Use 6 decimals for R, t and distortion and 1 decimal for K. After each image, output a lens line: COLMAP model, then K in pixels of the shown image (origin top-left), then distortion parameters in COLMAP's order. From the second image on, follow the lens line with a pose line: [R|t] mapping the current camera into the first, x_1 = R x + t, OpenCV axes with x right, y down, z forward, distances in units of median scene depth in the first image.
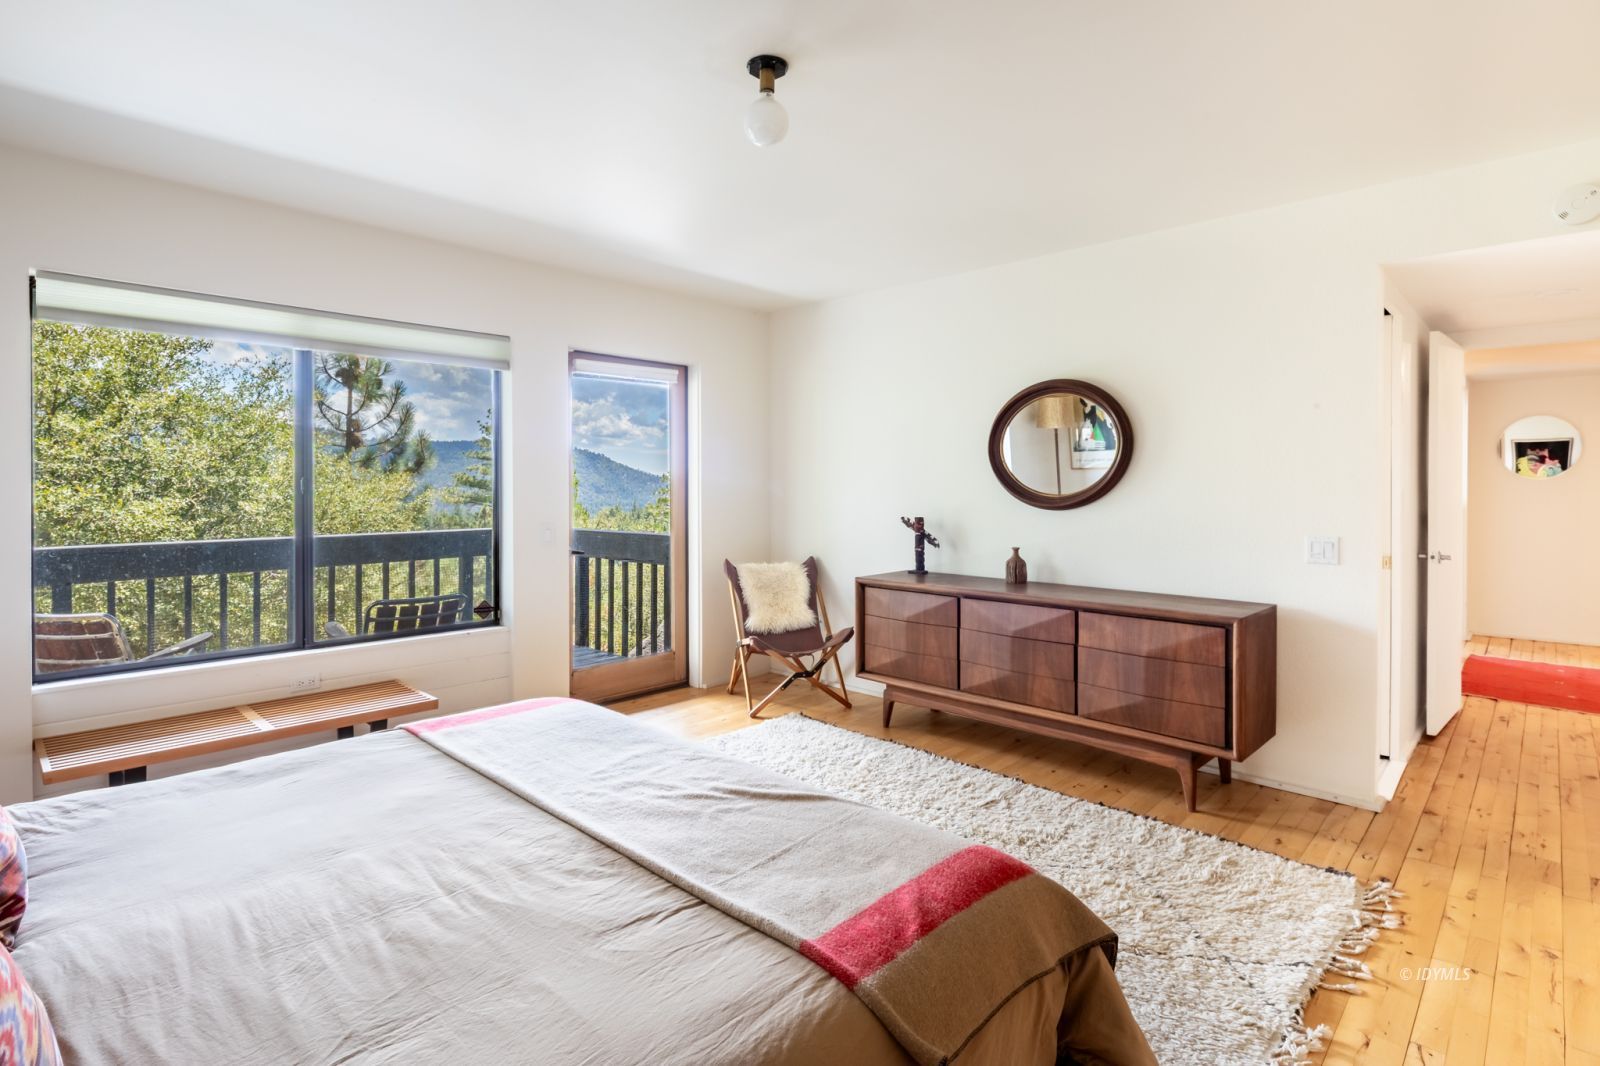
lens RADIAL K [[816.7, 0, 796.4], [0, 816.7, 494.2], [0, 0, 1]] dist [0.002106, -0.002322]
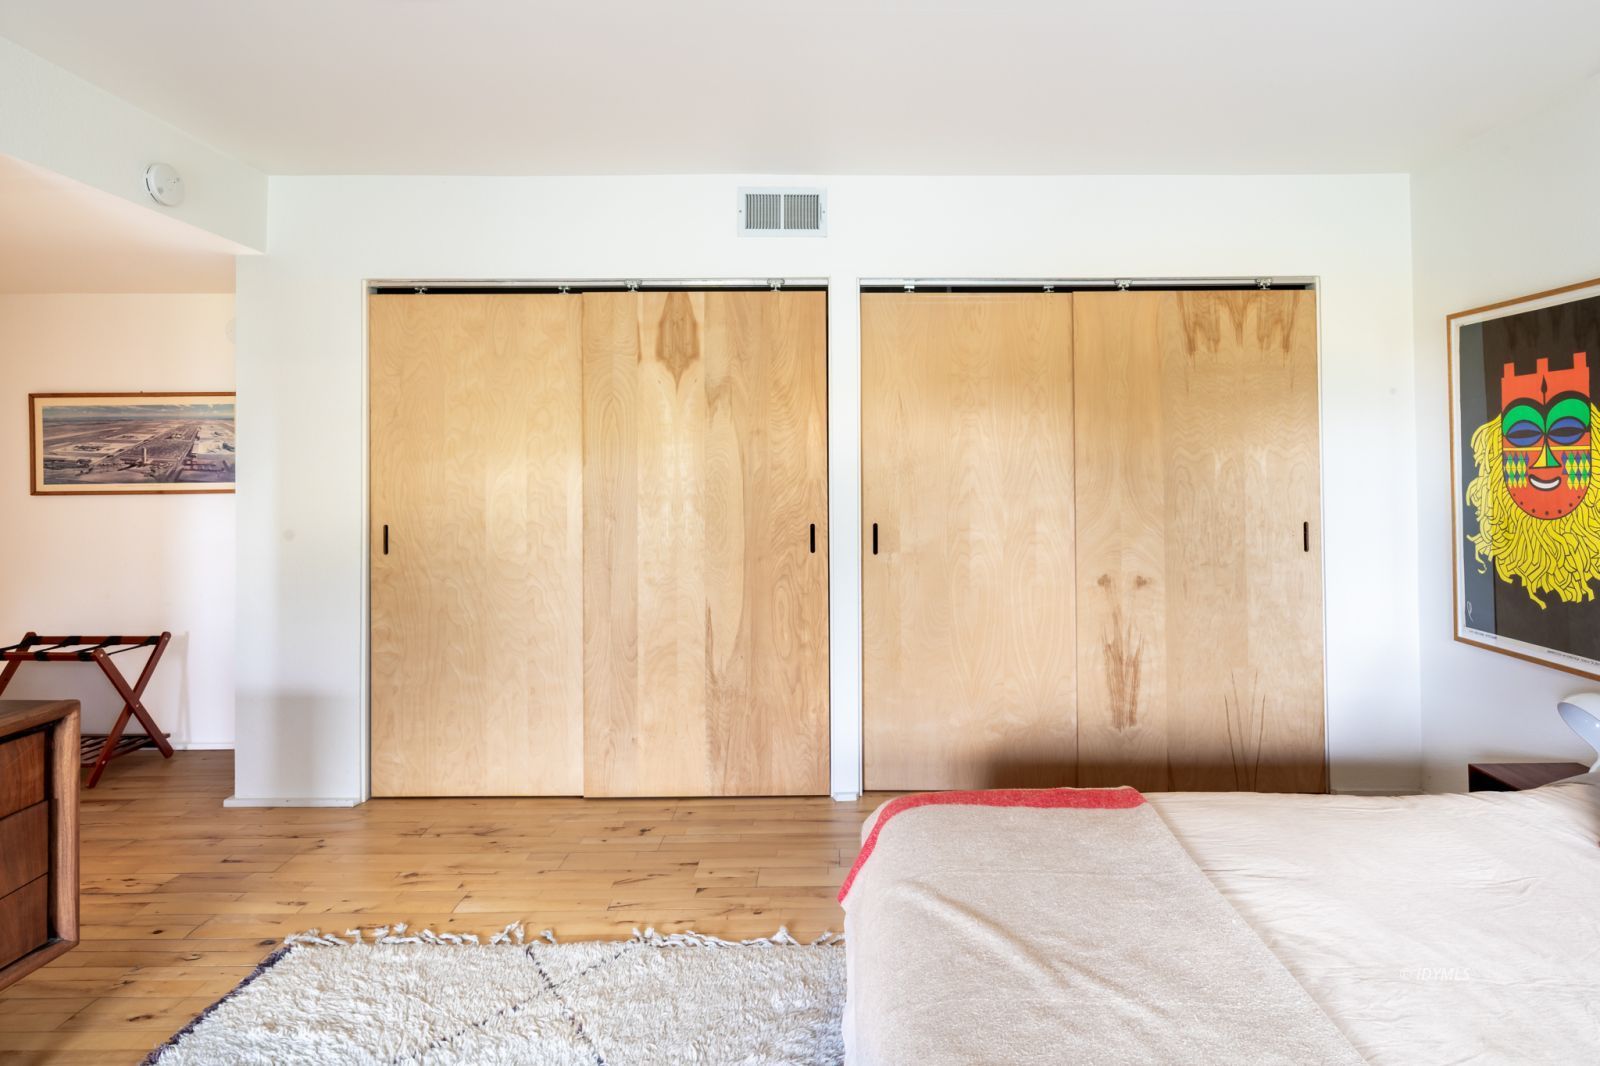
lens RADIAL K [[885.4, 0, 803.1], [0, 885.4, 460.9], [0, 0, 1]] dist [0.000884, -0.002519]
pose [[-0.689649, 0.016651, 0.723952, -0.364600], [0.009126, 0.999856, -0.014304, -0.014863], [-0.724086, -0.003258, -0.689702, 1.298795]]
